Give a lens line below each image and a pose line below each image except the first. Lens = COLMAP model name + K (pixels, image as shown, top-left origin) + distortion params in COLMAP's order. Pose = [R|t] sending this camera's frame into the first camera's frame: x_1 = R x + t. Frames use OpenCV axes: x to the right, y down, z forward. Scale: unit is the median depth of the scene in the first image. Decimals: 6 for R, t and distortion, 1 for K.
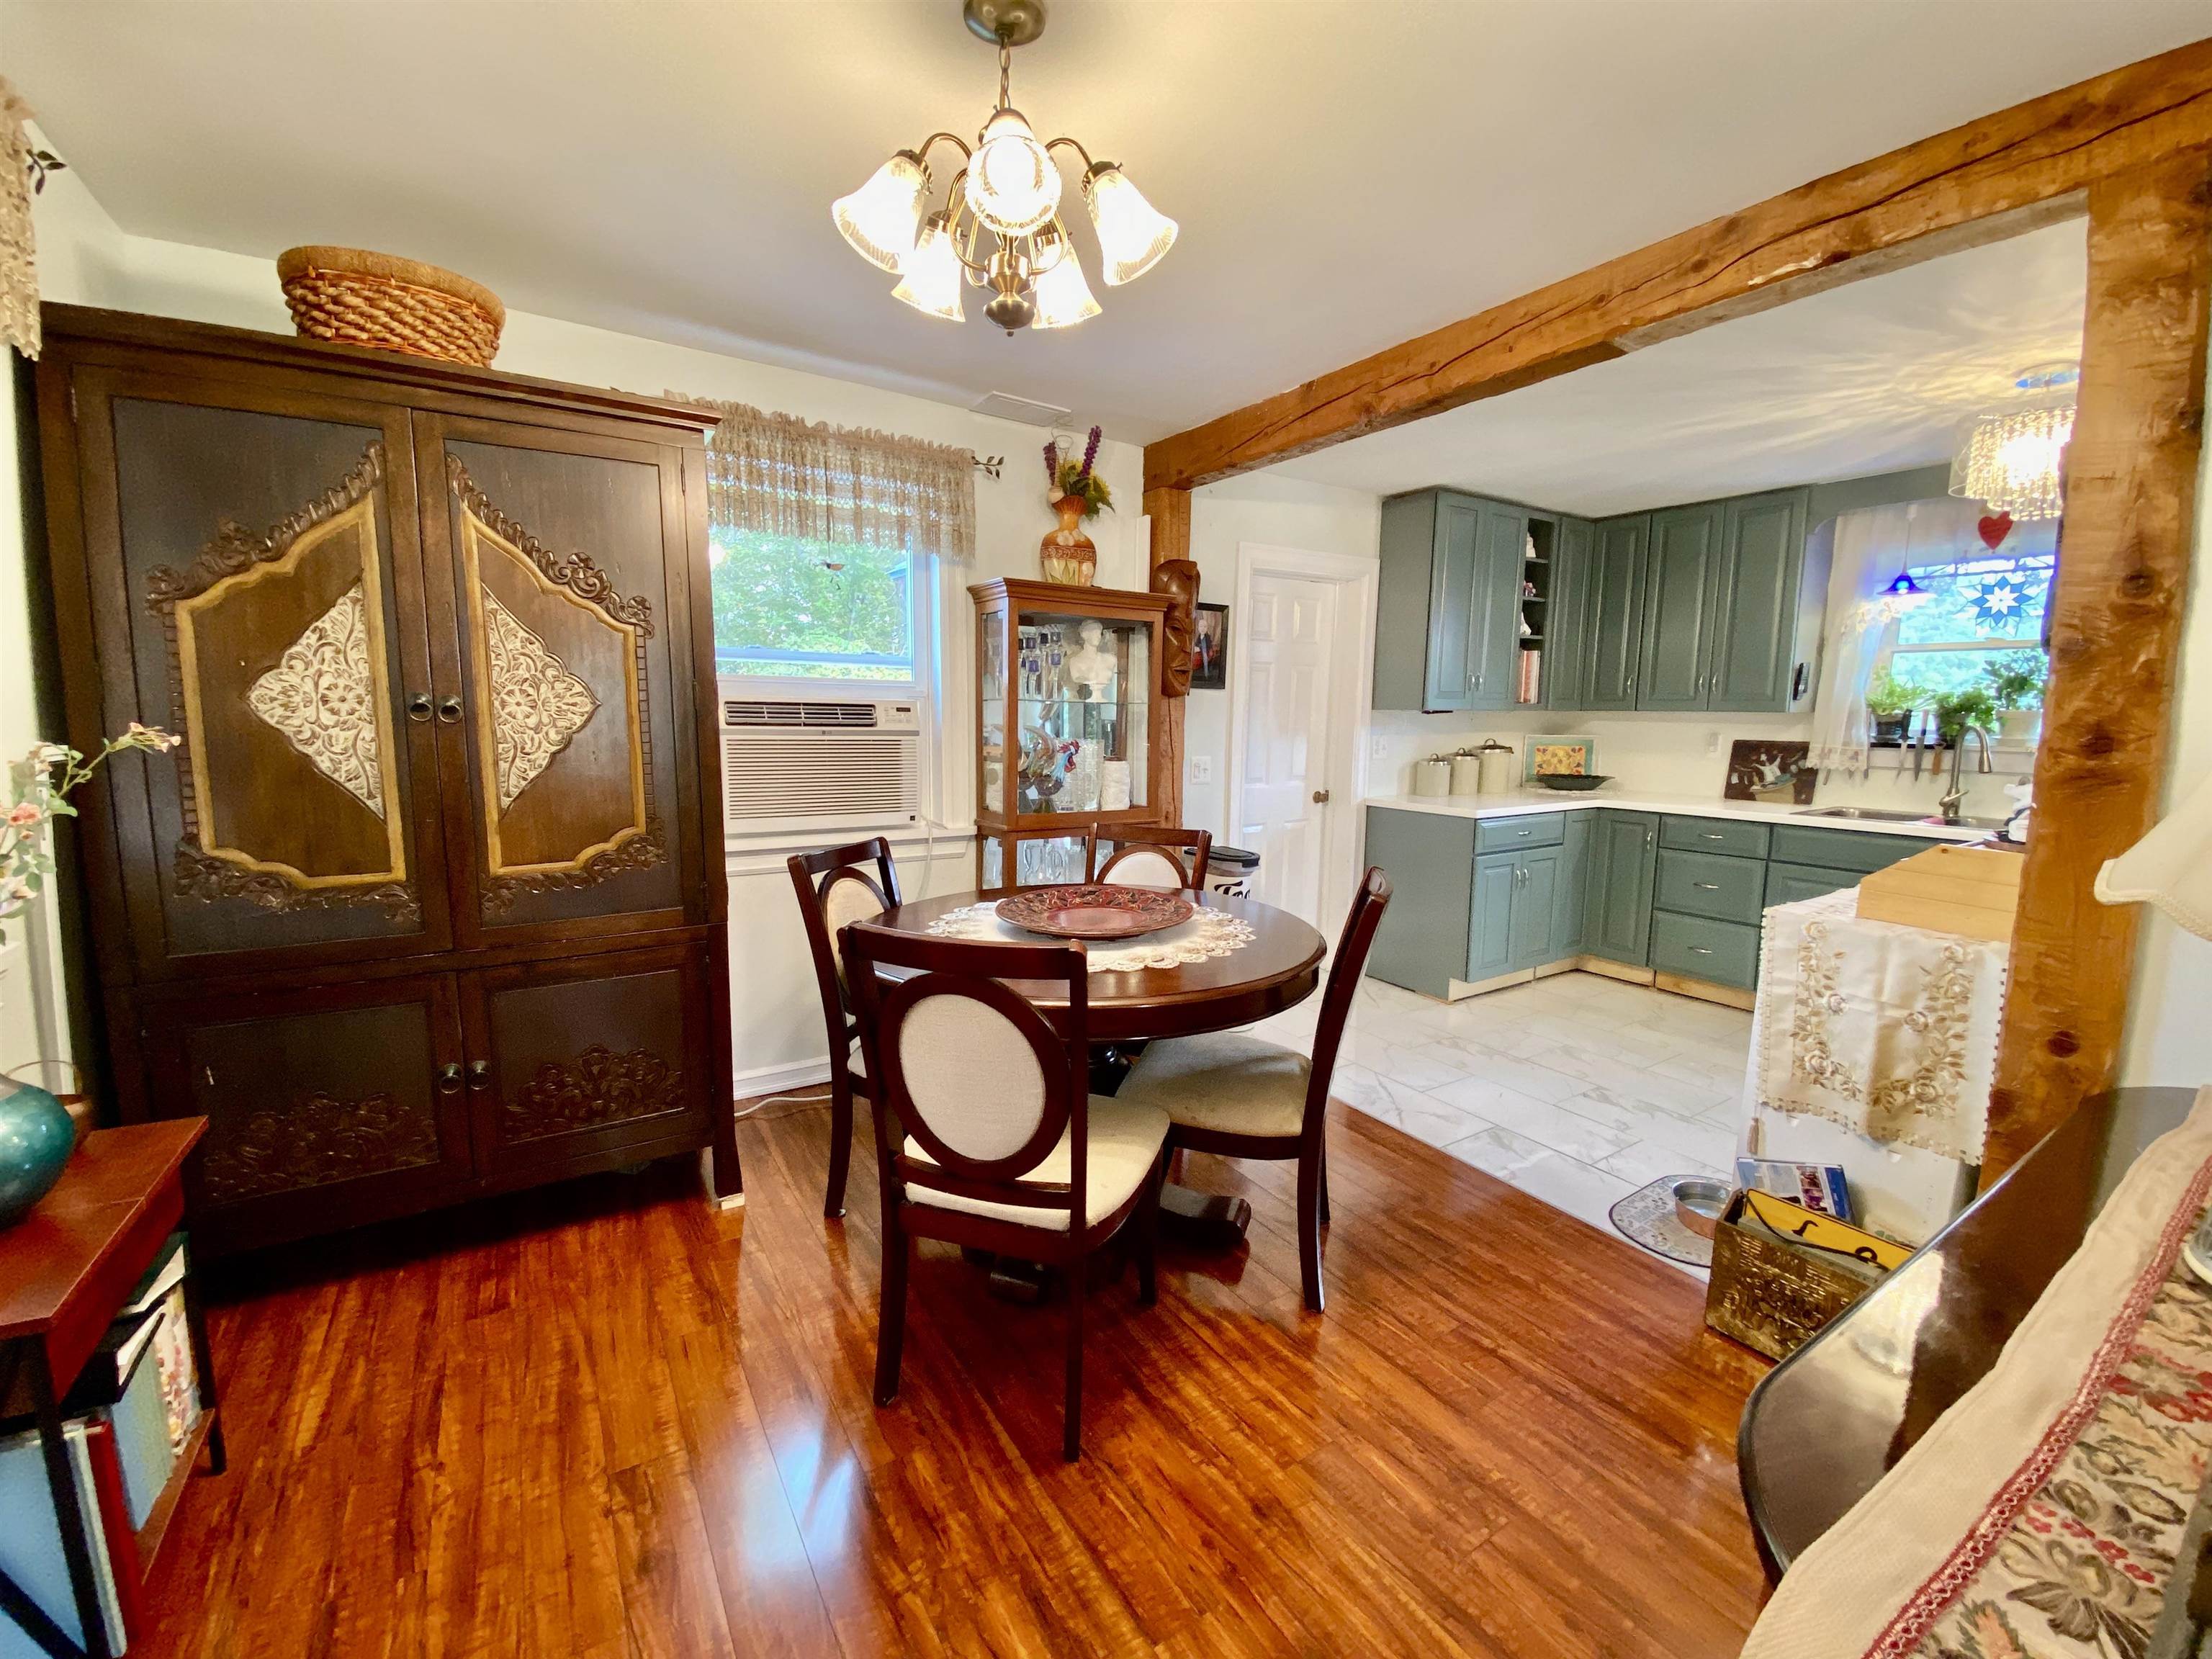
lens RADIAL K [[899.4, 0, 1101.0], [0, 899.4, 829.7], [0, 0, 1]] dist [0.017157, -0.019373]
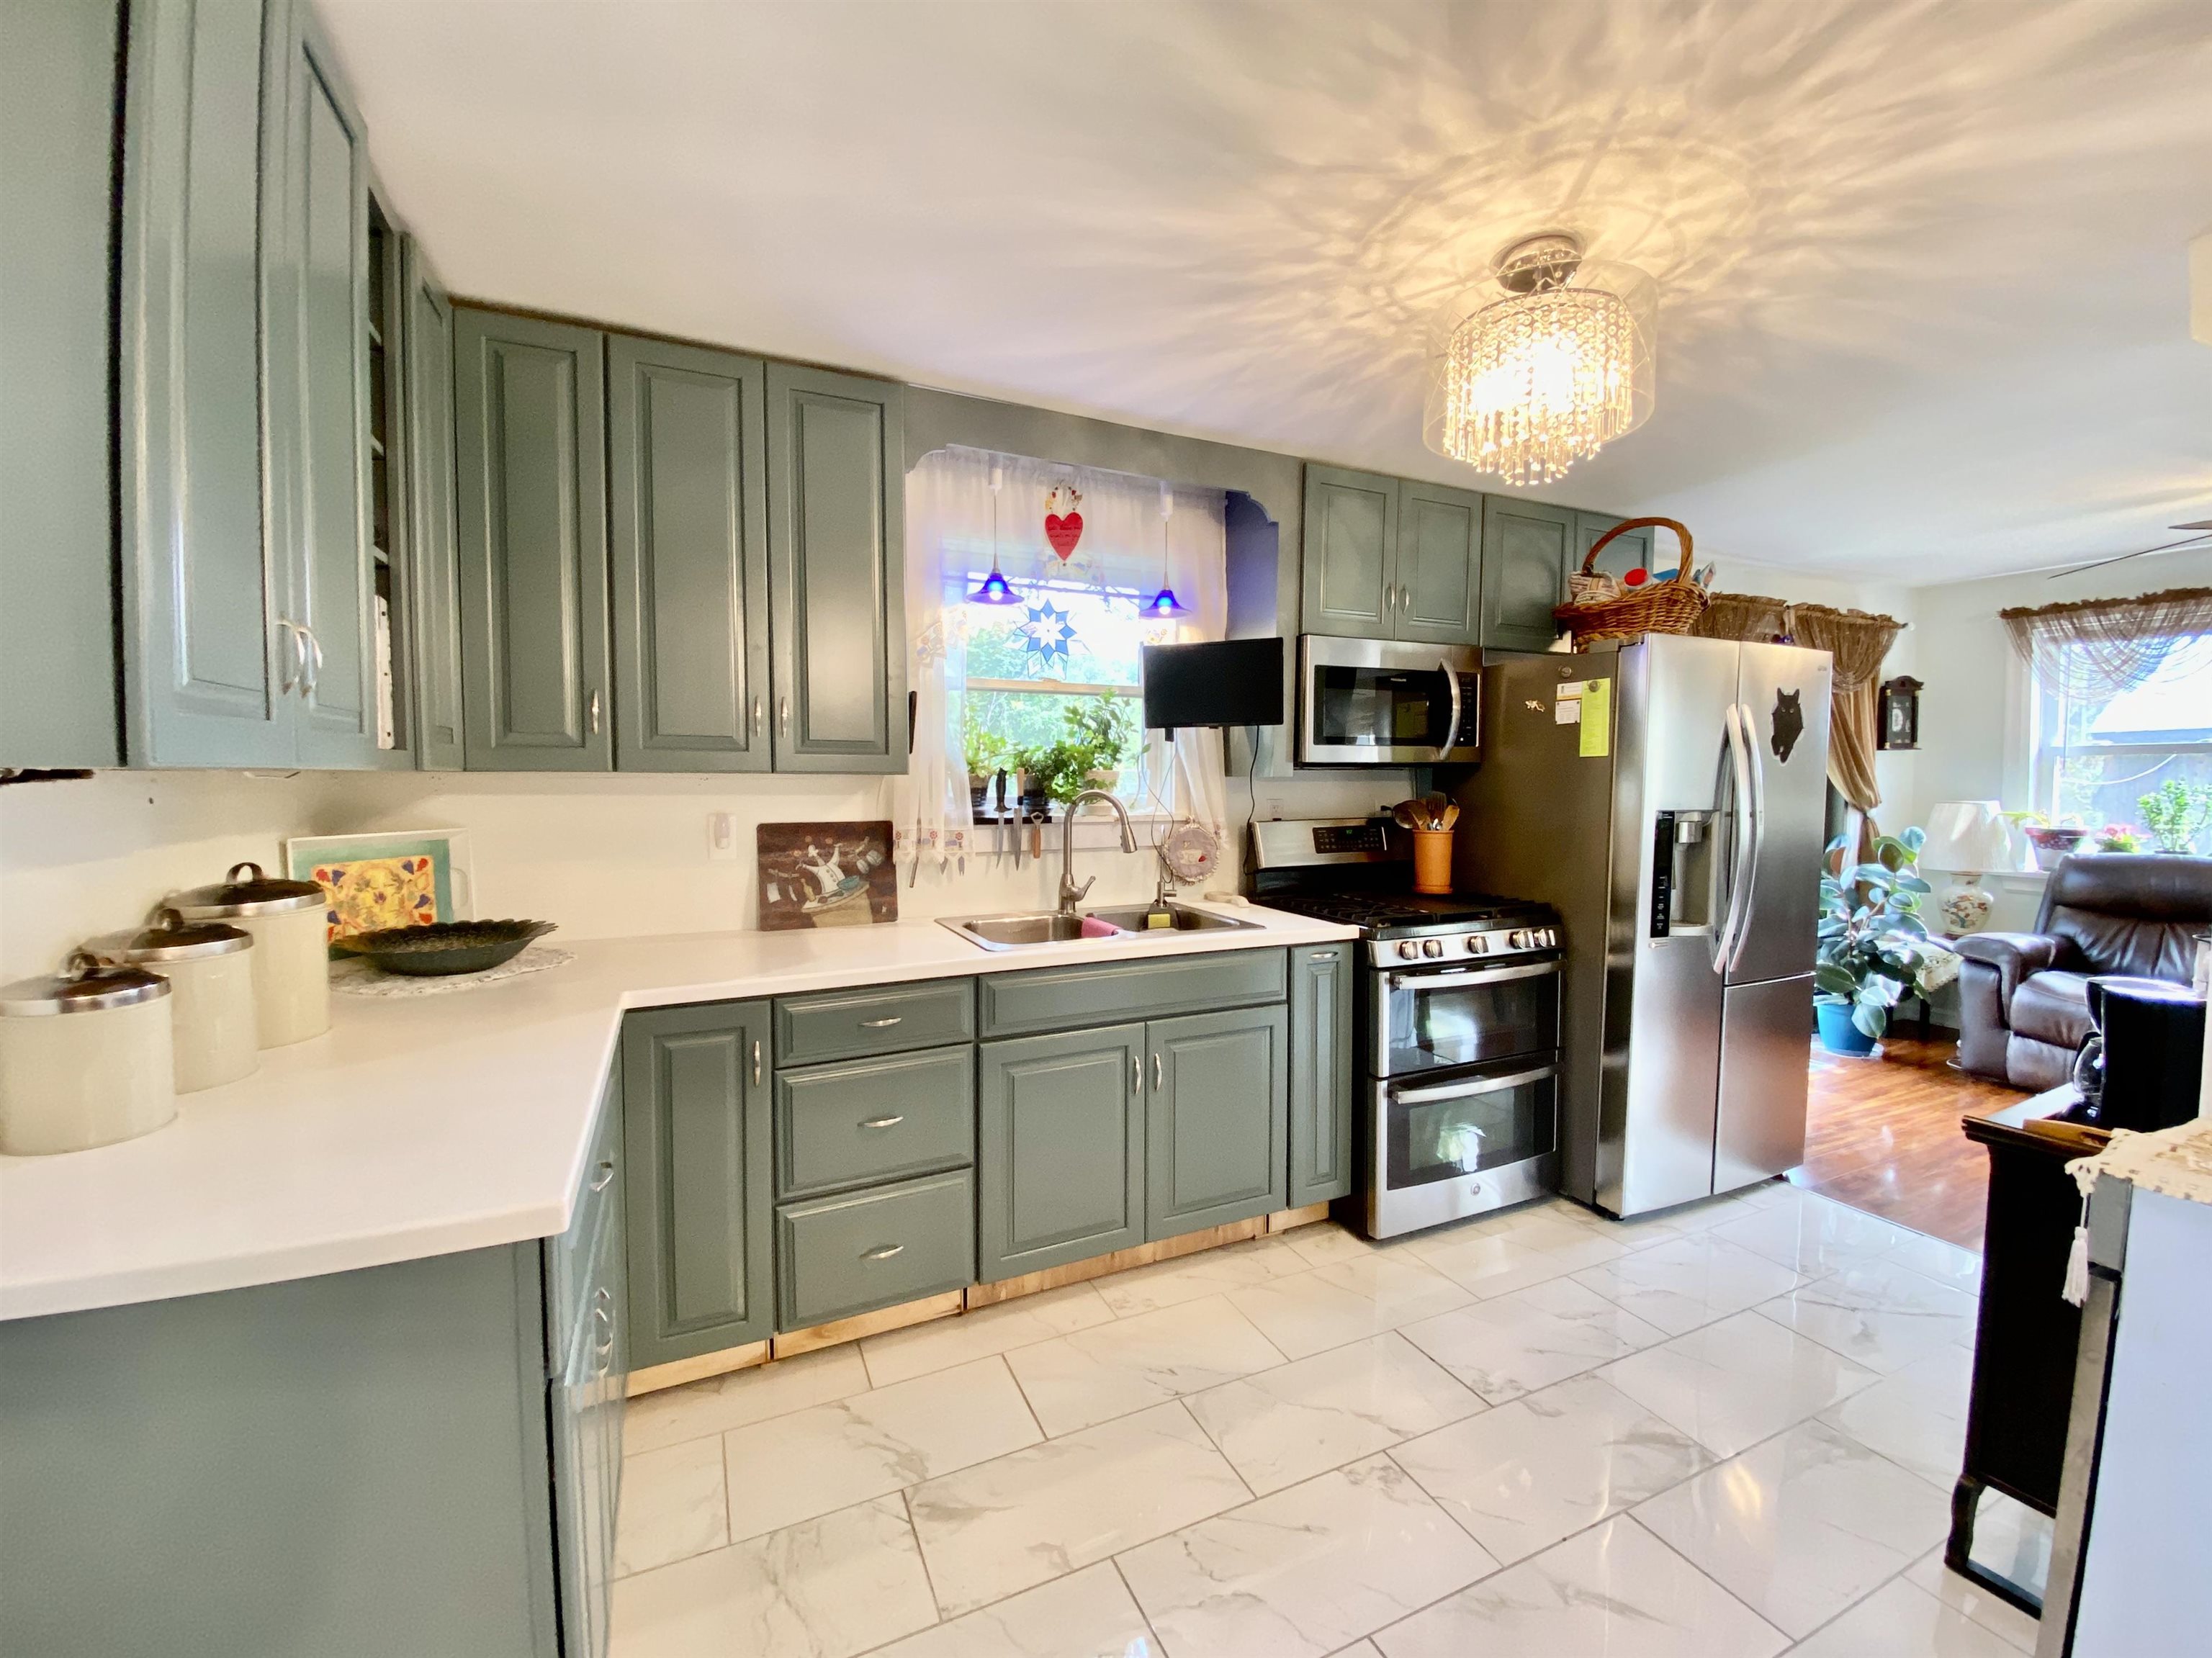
lens RADIAL K [[899.4, 0, 1101.0], [0, 899.4, 829.2], [0, 0, 1]] dist [0.017157, -0.019373]
pose [[0.138264, -0.058282, 0.988679, 0.211447], [0.134760, 0.990090, 0.039519, -0.104483], [-0.981184, 0.127770, 0.144748, 0.828369]]
